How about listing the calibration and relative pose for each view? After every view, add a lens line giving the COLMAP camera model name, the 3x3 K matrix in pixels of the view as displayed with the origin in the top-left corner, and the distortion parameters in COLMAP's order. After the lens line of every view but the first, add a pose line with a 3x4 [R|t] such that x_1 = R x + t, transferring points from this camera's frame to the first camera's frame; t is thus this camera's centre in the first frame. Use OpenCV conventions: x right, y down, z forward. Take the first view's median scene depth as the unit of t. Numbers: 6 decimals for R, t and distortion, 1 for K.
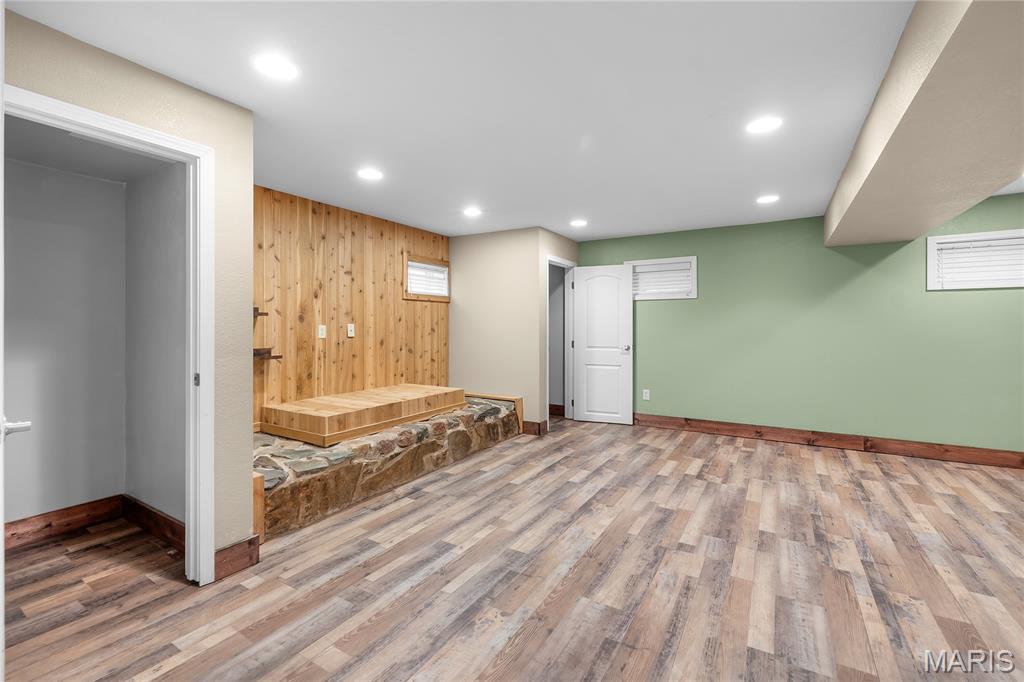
lens RADIAL K [[437.9, 0, 507.2], [0, 437.9, 325.1], [0, 0, 1]] dist [-0.005991, 0.000363]
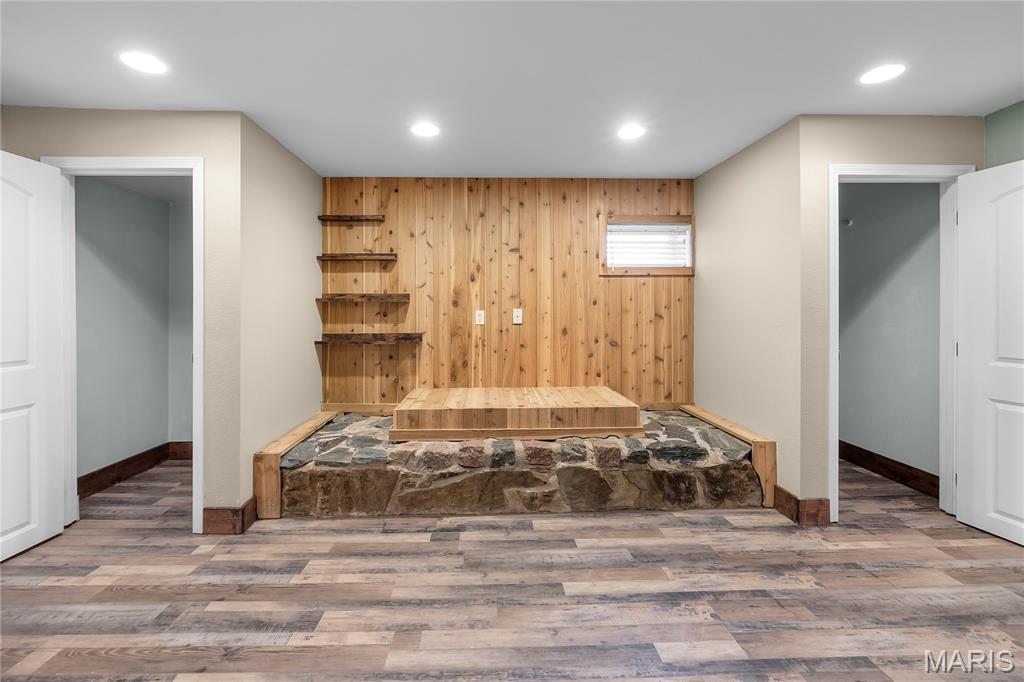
lens RADIAL K [[439.3, 0, 509.1], [0, 439.3, 311.6], [0, 0, 1]] dist [-0.008962, -0.000093]
pose [[0.553672, -0.003052, -0.832729, 0.391588], [0.005807, 0.999983, 0.000195, 0.002914], [0.832715, -0.004944, 0.553680, 0.550006]]
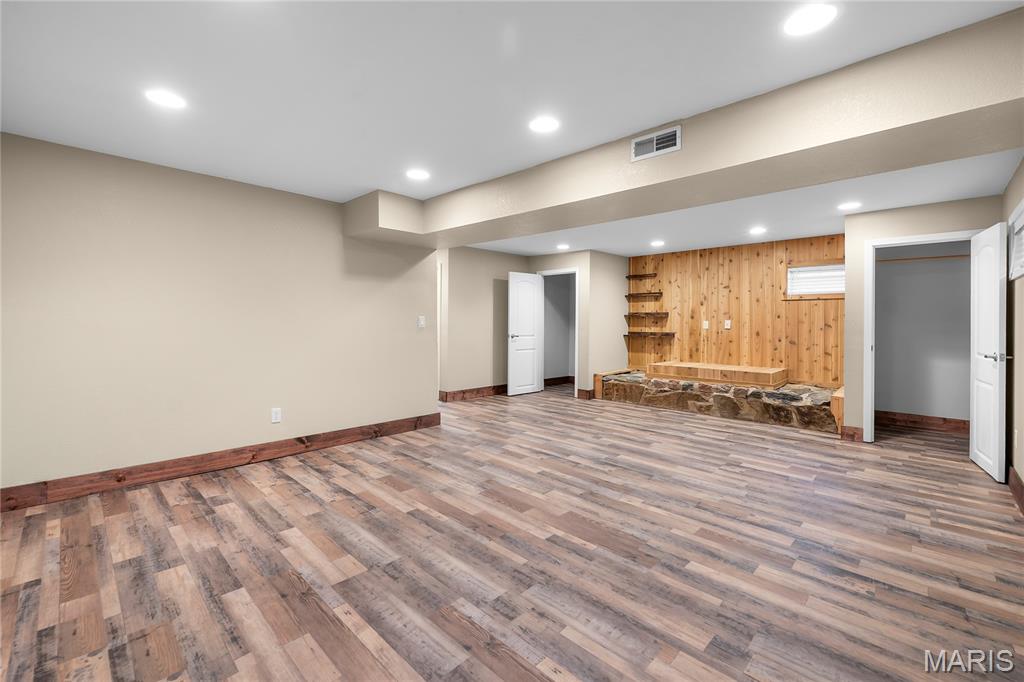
lens RADIAL K [[436.7, 0, 501.0], [0, 436.7, 338.5], [0, 0, 1]] dist [-0.006304, 0.001021]
pose [[-0.226300, 0.037112, -0.973350, 1.431068], [-0.002061, 0.999253, 0.038579, 0.004277], [0.974056, 0.010737, -0.226054, 0.625118]]
